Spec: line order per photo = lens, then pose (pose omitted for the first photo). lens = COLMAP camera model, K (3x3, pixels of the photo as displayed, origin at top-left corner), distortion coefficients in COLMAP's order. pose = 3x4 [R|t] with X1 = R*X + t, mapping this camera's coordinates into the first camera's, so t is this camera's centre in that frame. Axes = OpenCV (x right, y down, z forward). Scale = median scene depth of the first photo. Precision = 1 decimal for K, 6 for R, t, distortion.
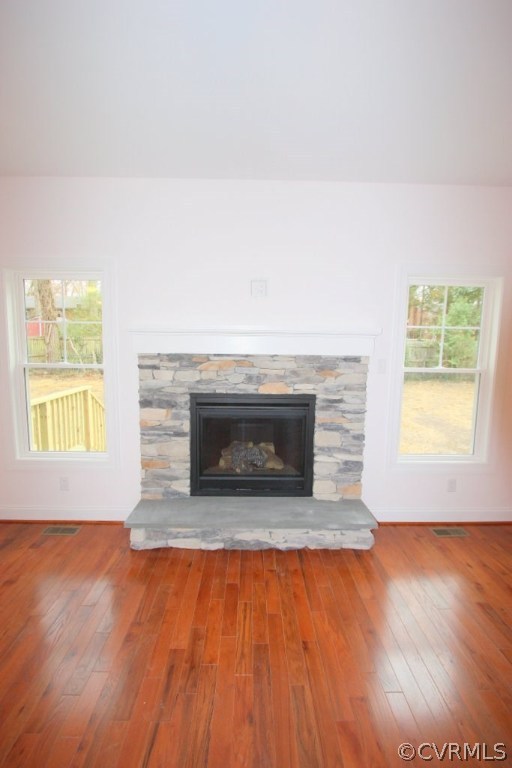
lens RADIAL K [[357.1, 0, 257.3], [0, 357.1, 384.5], [0, 0, 1]] dist [-0.019690, 0.001220]
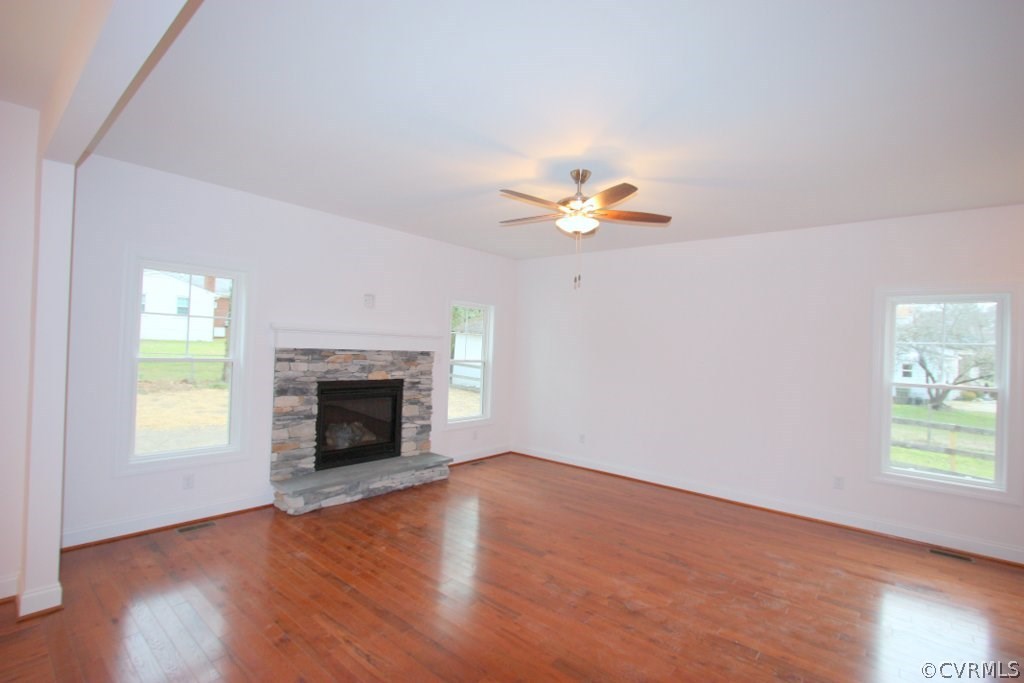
lens RADIAL K [[476.2, 0, 512.6], [0, 476.2, 345.0], [0, 0, 1]] dist [-0.019690, 0.001220]
pose [[0.661716, 0.015039, 0.749604, -0.958179], [0.057777, 0.995803, -0.070982, 0.053209], [-0.747525, 0.090280, 0.658070, -0.556501]]
